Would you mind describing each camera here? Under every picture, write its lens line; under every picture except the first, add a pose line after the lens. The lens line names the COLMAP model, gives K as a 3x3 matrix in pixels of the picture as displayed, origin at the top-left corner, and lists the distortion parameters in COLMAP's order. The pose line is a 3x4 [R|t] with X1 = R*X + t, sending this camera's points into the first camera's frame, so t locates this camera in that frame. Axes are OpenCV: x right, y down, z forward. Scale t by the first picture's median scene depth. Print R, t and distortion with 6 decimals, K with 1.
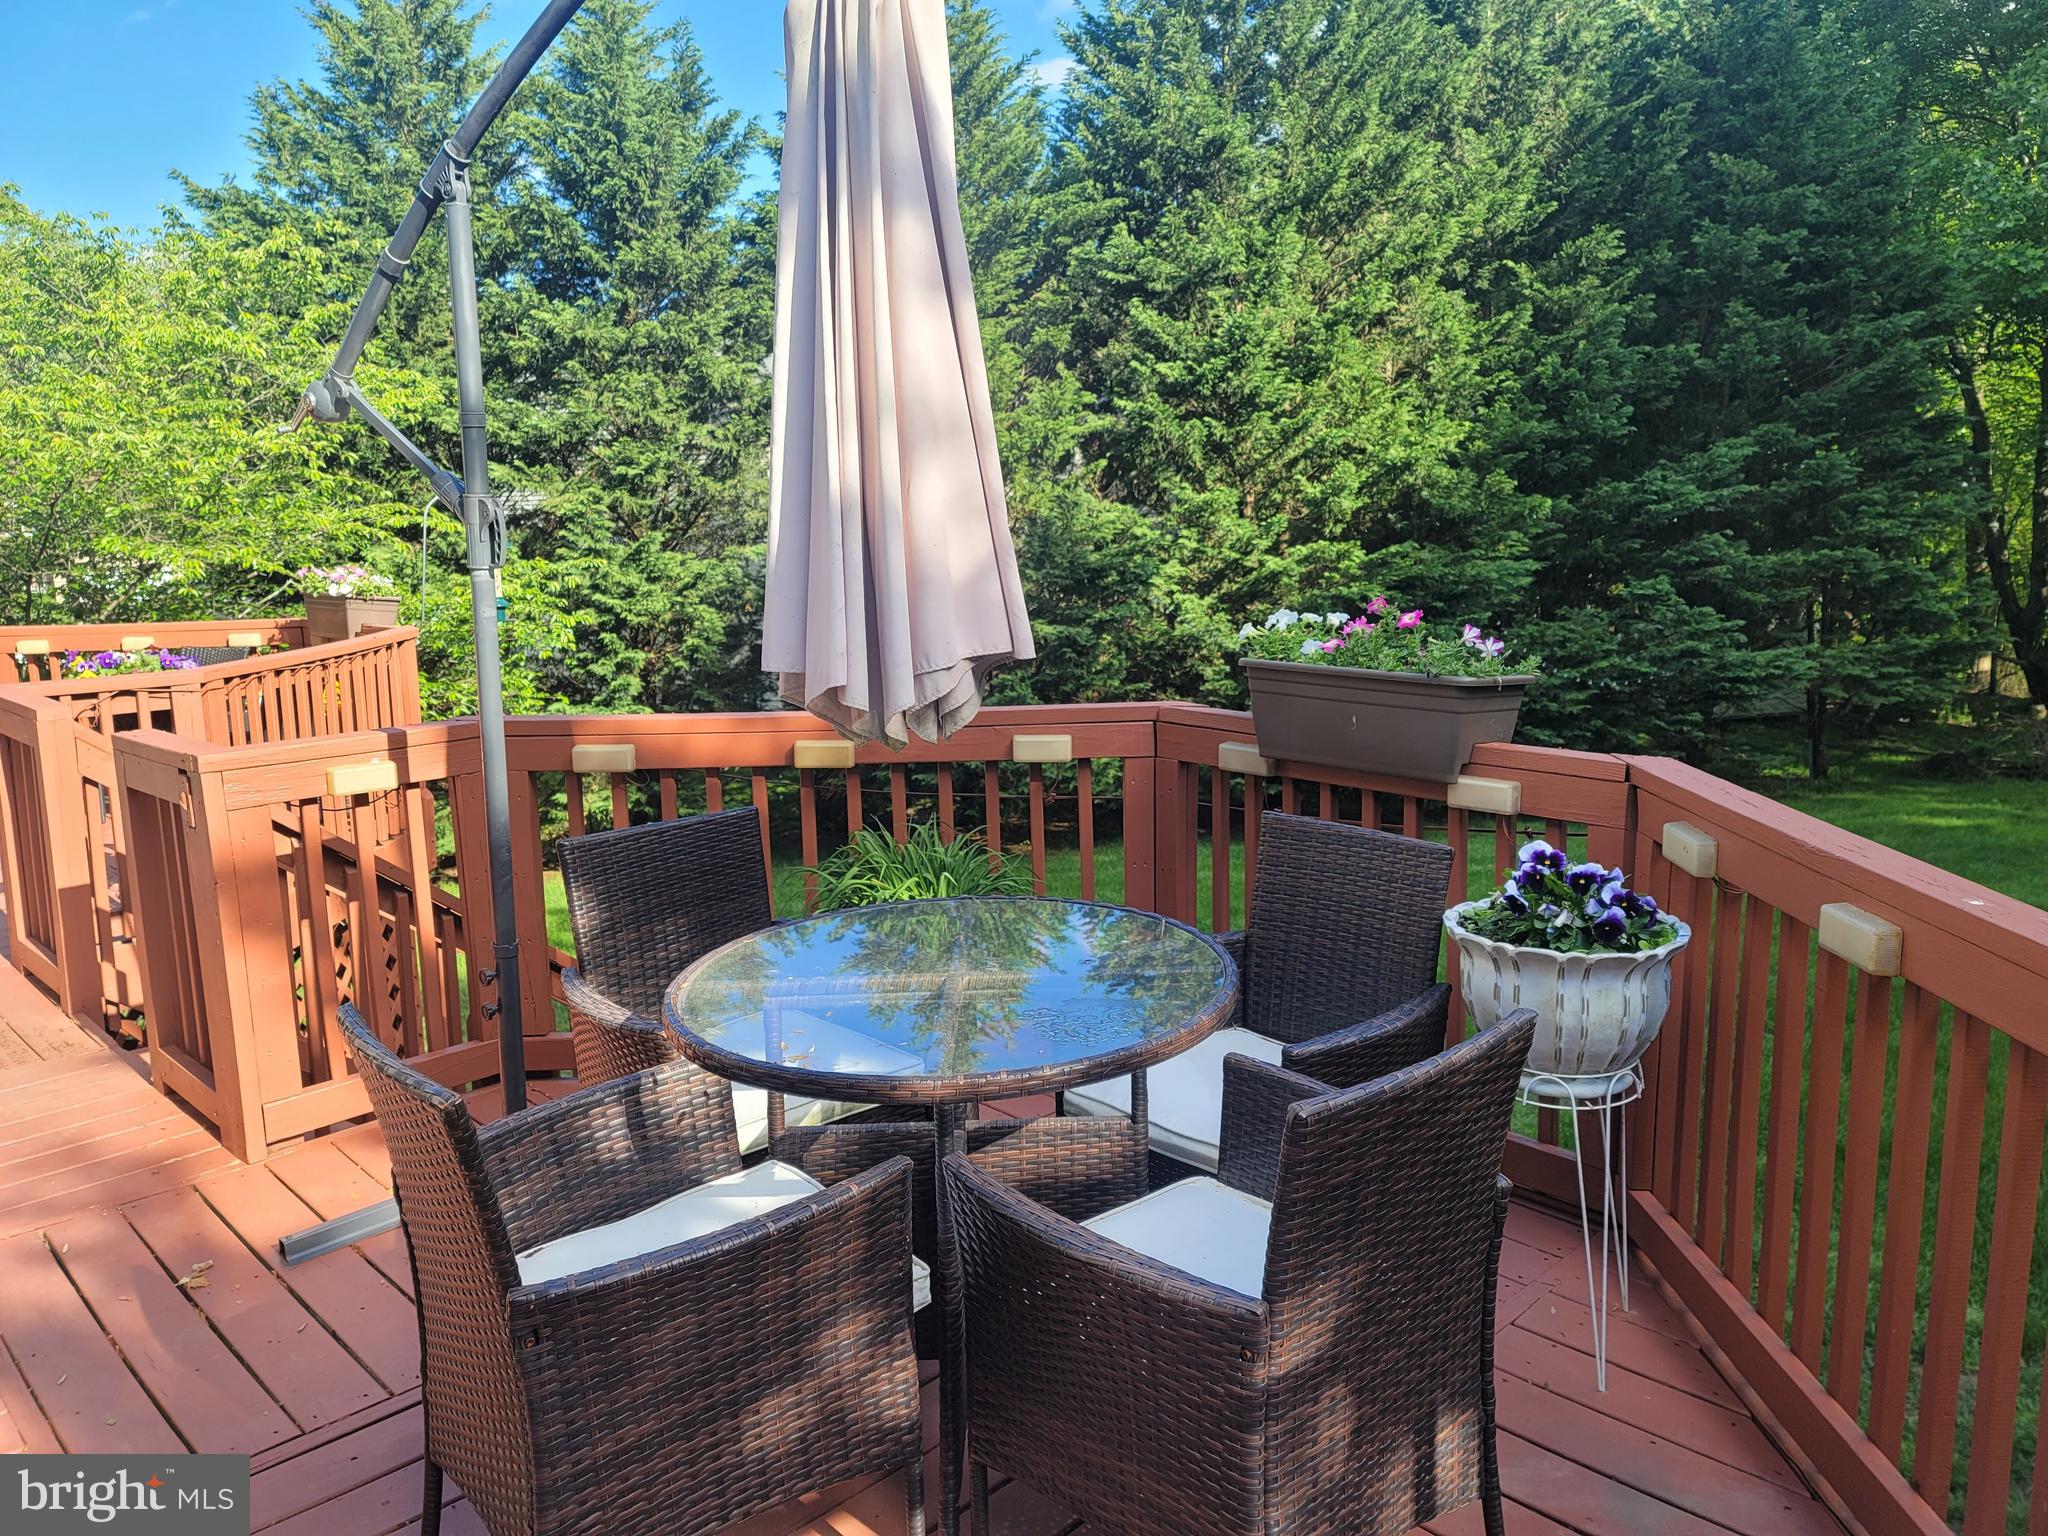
lens RADIAL K [[1464.3, 0, 1017.2], [0, 1464.3, 722.7], [0, 0, 1]] dist [0.088705, -0.058647]
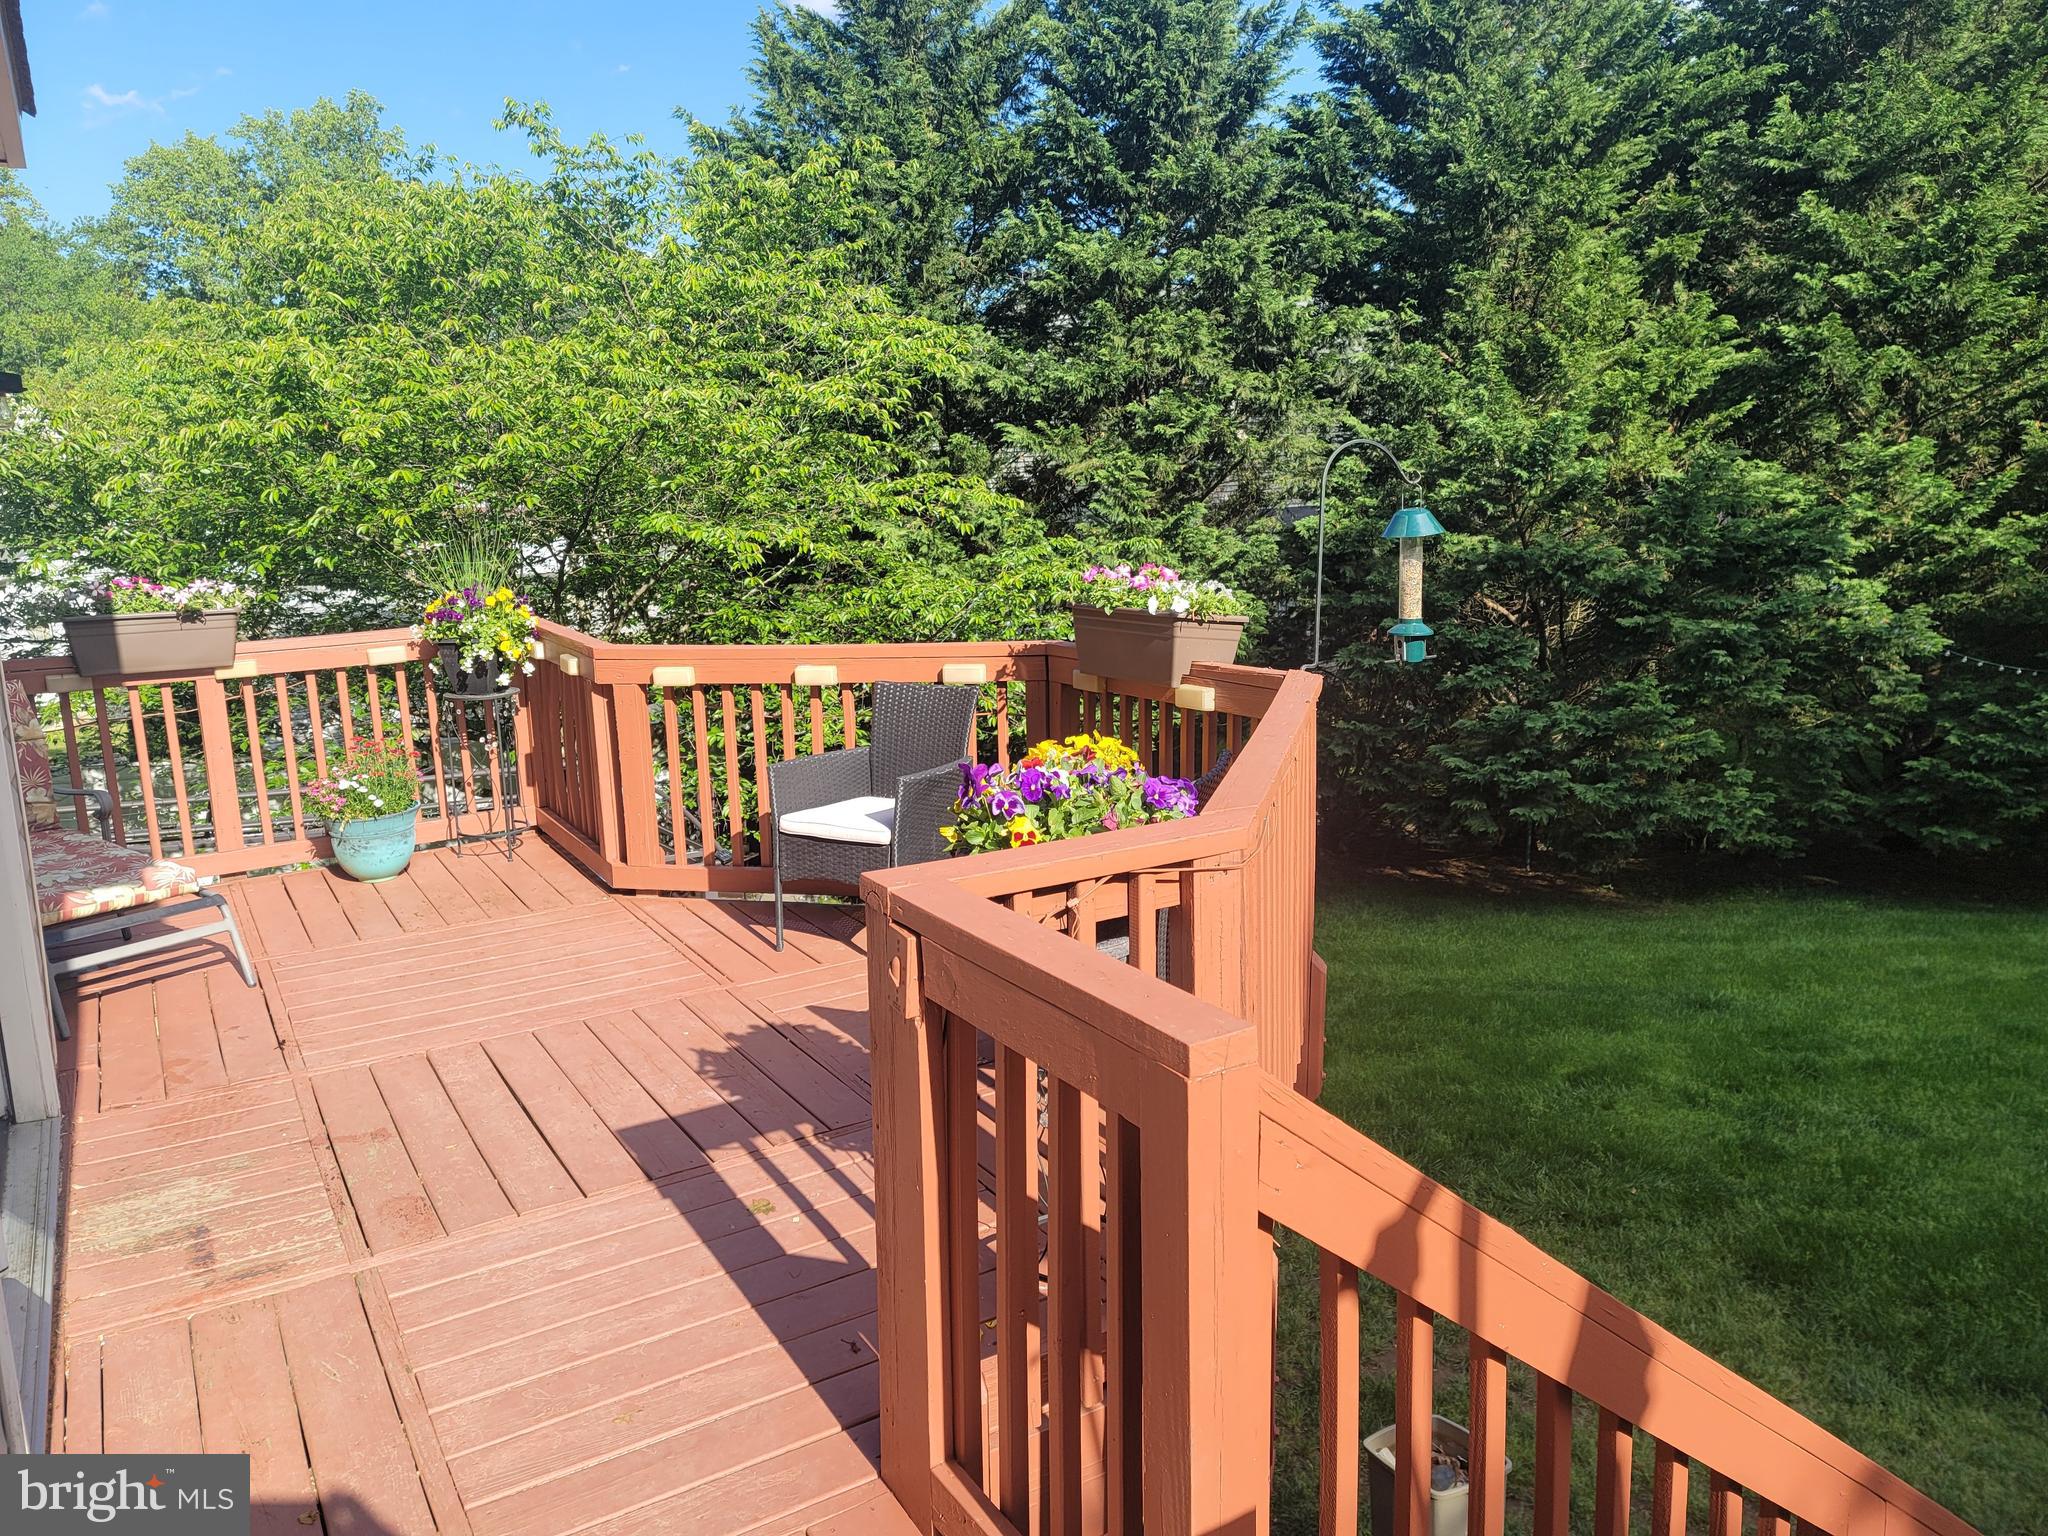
lens RADIAL K [[1464.3, 0, 1017.2], [0, 1464.3, 722.7], [0, 0, 1]] dist [0.088705, -0.058647]
pose [[0.974085, 0.033262, -0.223721, -0.142664], [-0.028692, 0.999309, 0.023649, -0.020125], [0.224353, -0.016618, 0.974366, 0.154900]]
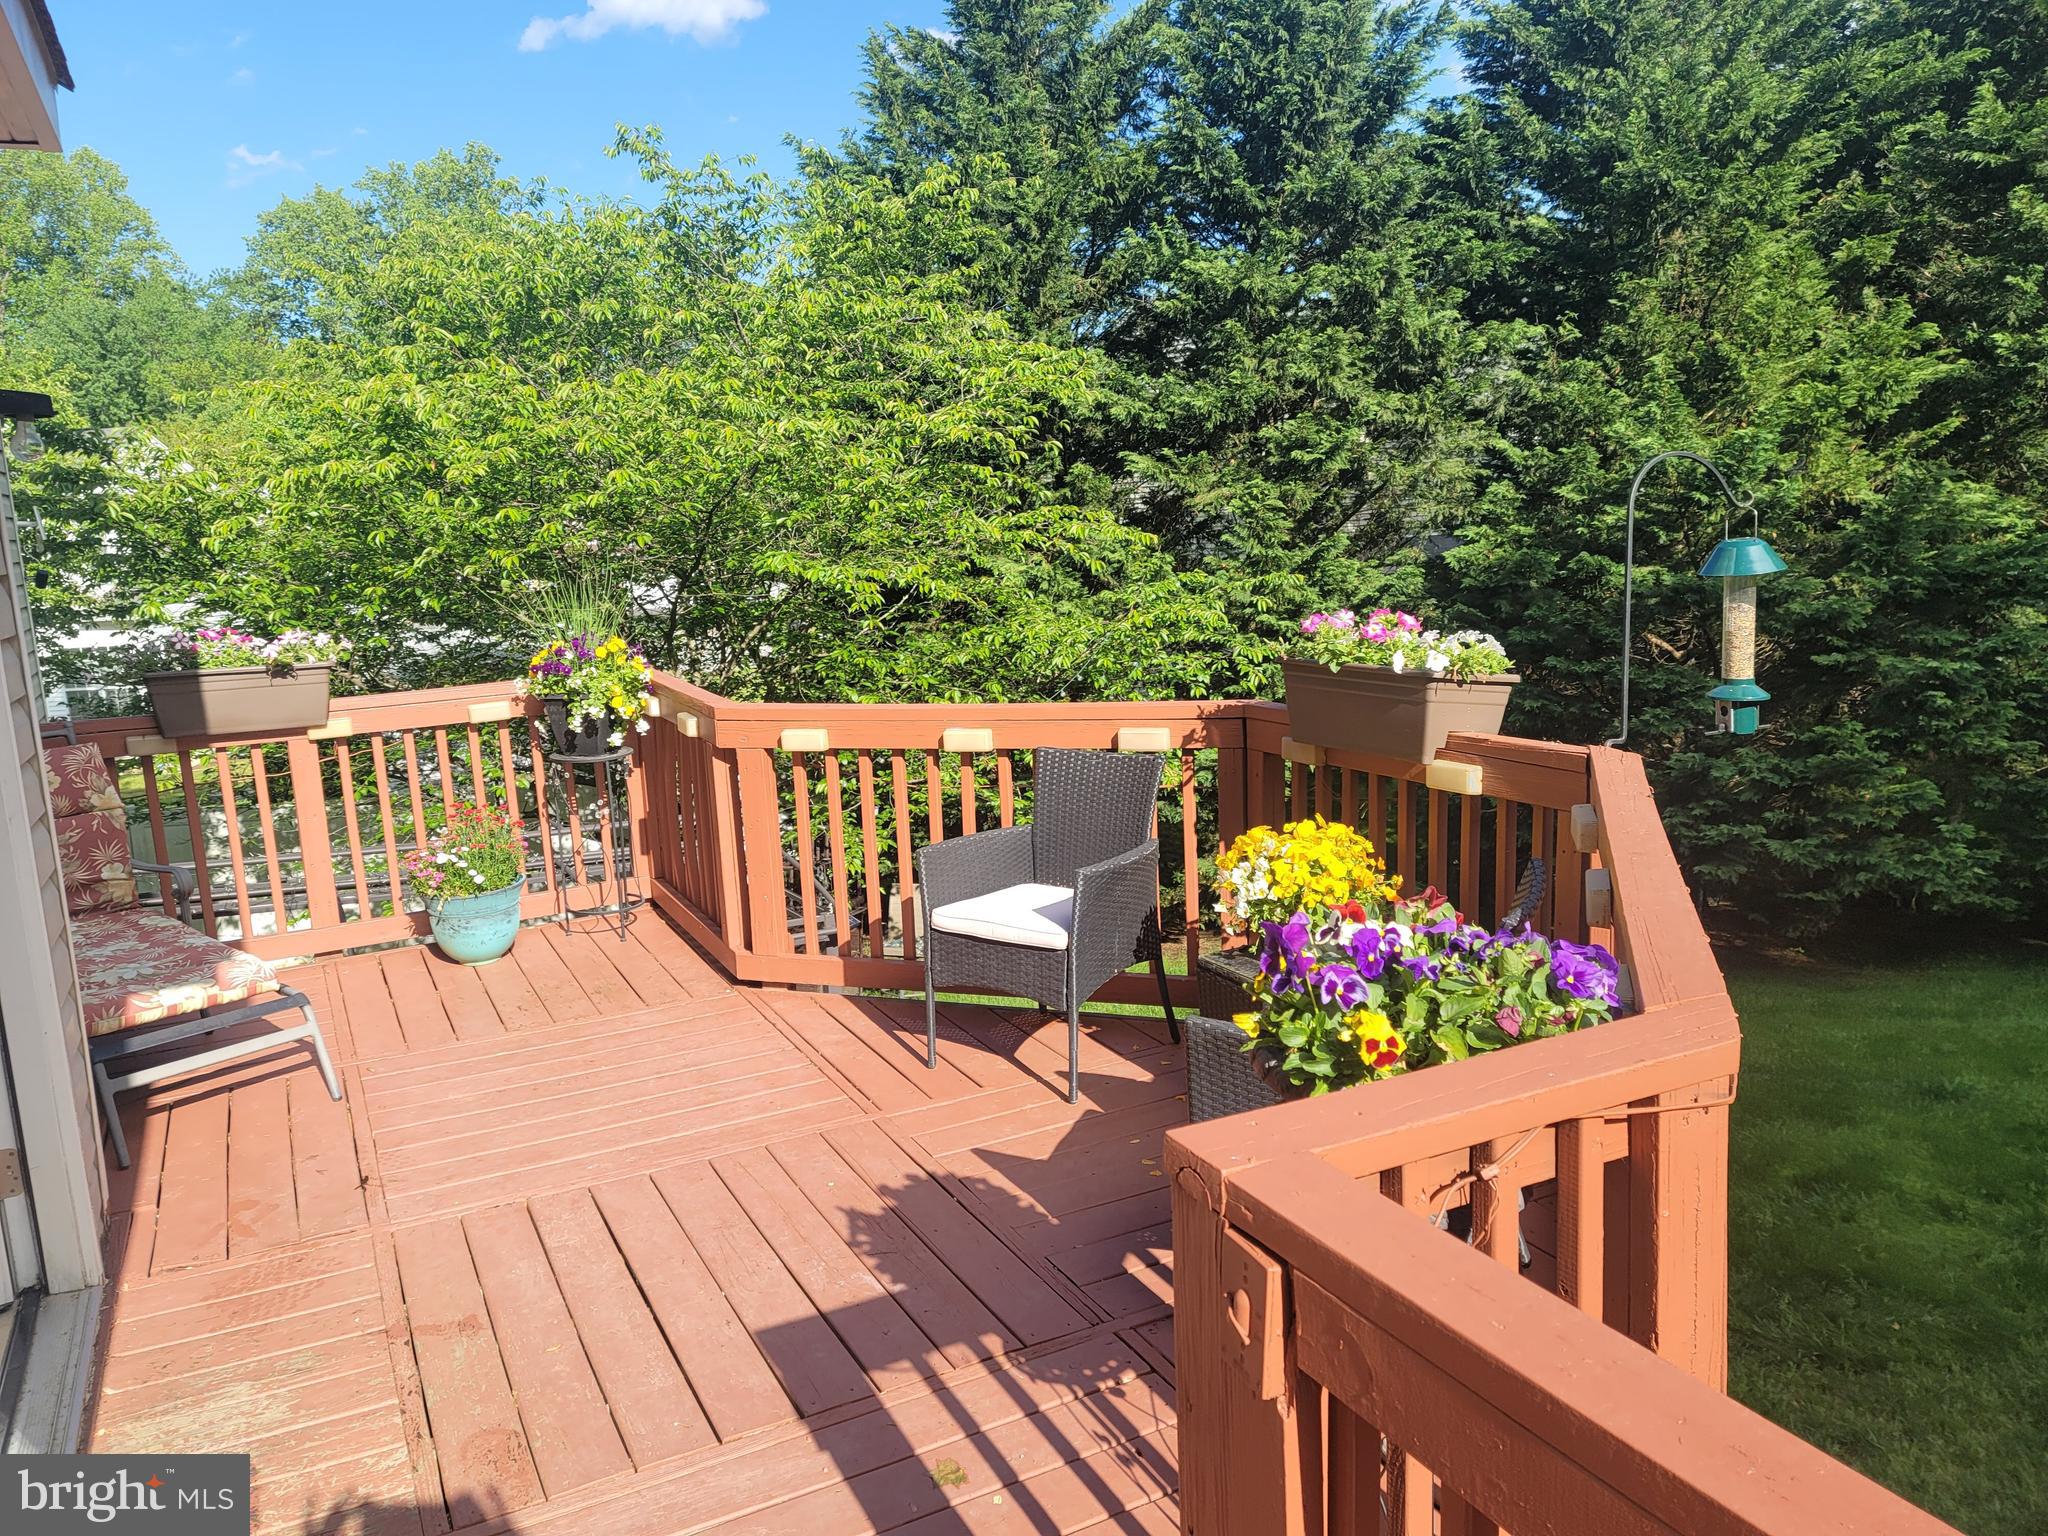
lens RADIAL K [[1450.7, 0, 1024.0], [0, 1450.7, 768.0], [0, 0, 1]] dist [0.094155, -0.086822]
pose [[0.958648, 0.035987, -0.282311, -0.166101], [-0.027155, 0.999014, 0.035136, -0.025448], [0.283297, -0.026017, 0.958679, 0.191738]]
